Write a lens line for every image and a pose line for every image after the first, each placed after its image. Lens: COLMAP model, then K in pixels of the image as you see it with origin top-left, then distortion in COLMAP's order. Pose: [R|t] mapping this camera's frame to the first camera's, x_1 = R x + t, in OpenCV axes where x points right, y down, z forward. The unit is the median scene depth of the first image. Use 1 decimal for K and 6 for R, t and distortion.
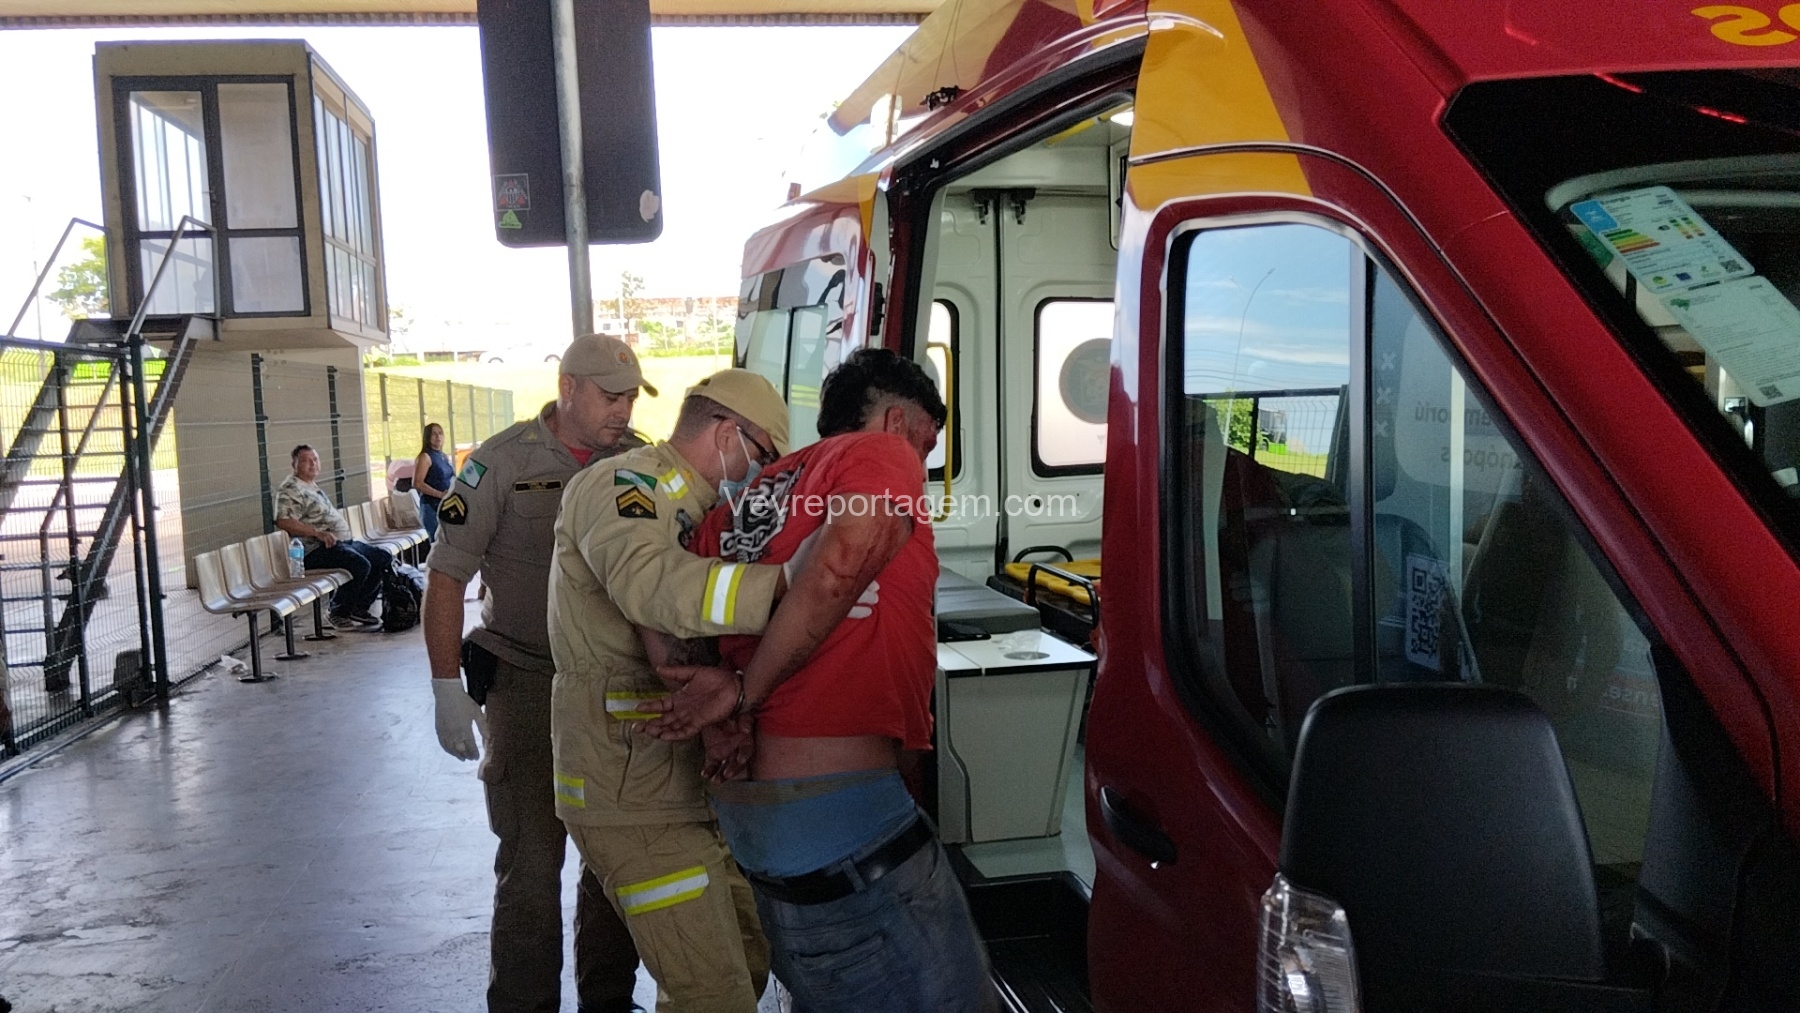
lens RADIAL K [[1515.6, 0, 899.2], [0, 1515.6, 508.3], [0, 0, 1]] dist [-0.001254, -0.010441]
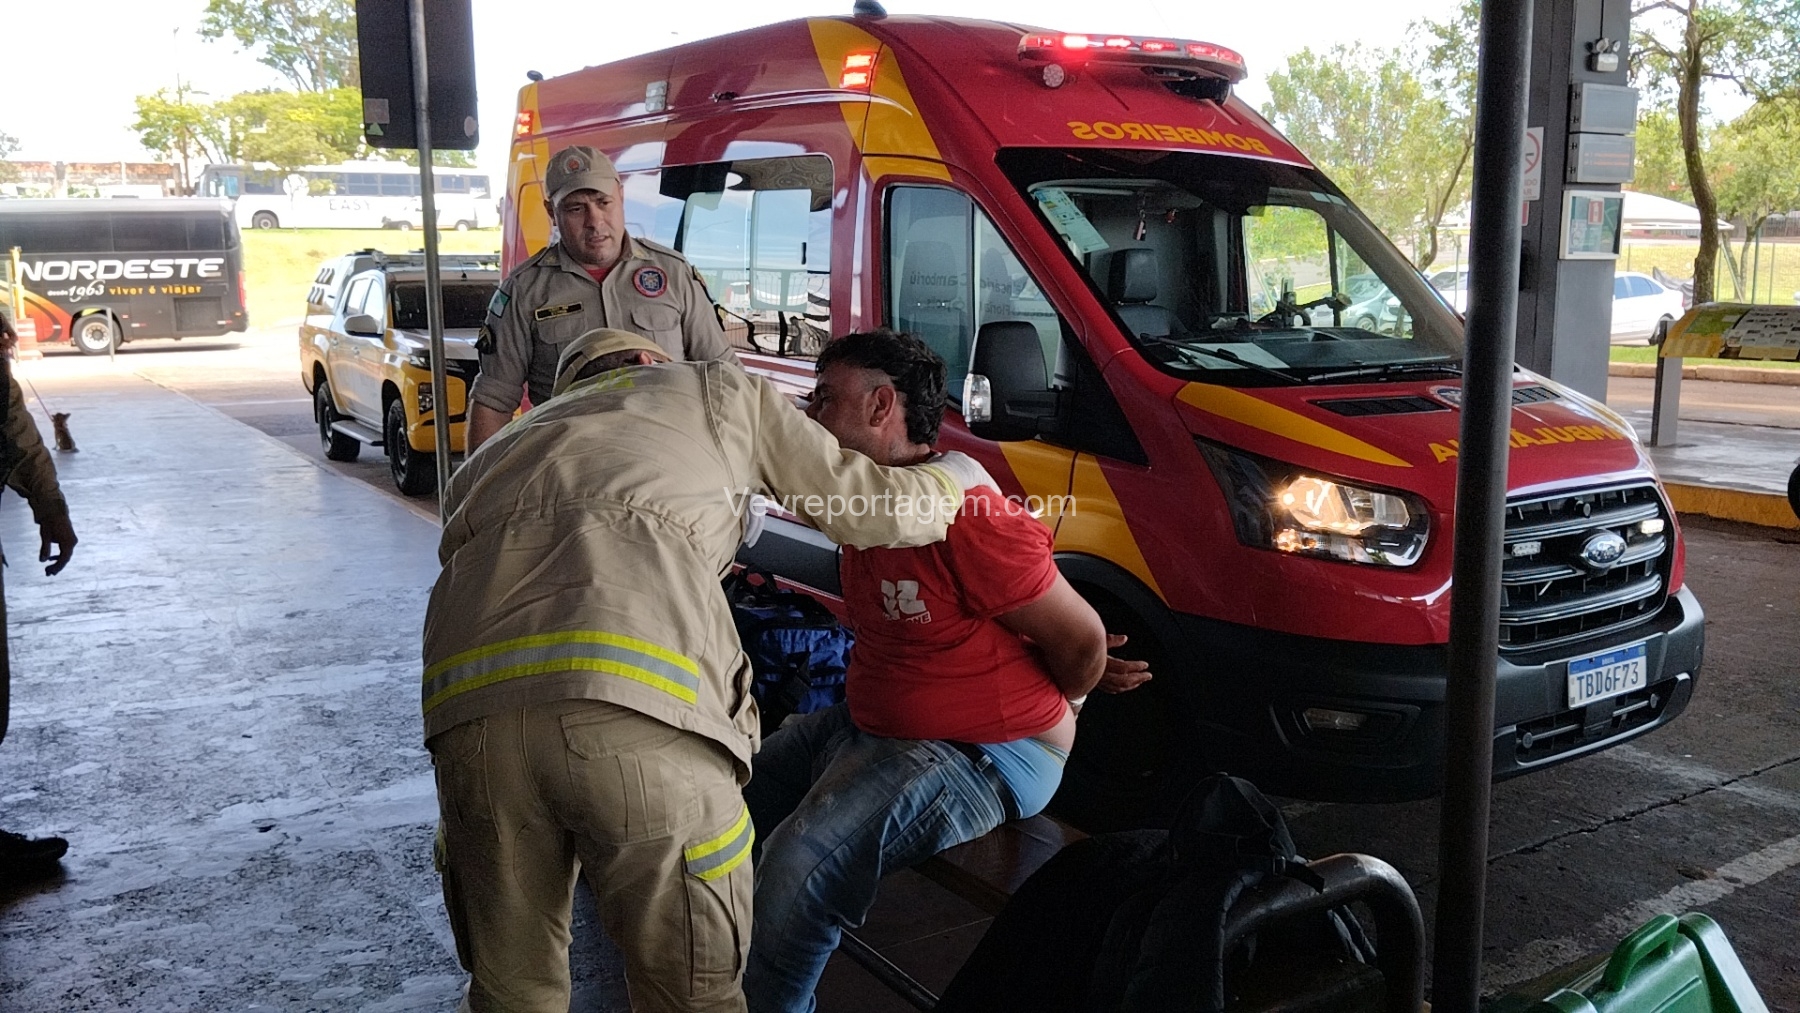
lens RADIAL K [[1497.8, 0, 900.8], [0, 1497.8, 523.7], [0, 0, 1]] dist [0.117407, -0.237454]
pose [[0.928787, -0.027617, 0.369583, -0.344814], [-0.001289, 0.996973, 0.077738, 0.086318], [-0.370611, -0.072678, 0.925940, -0.645896]]
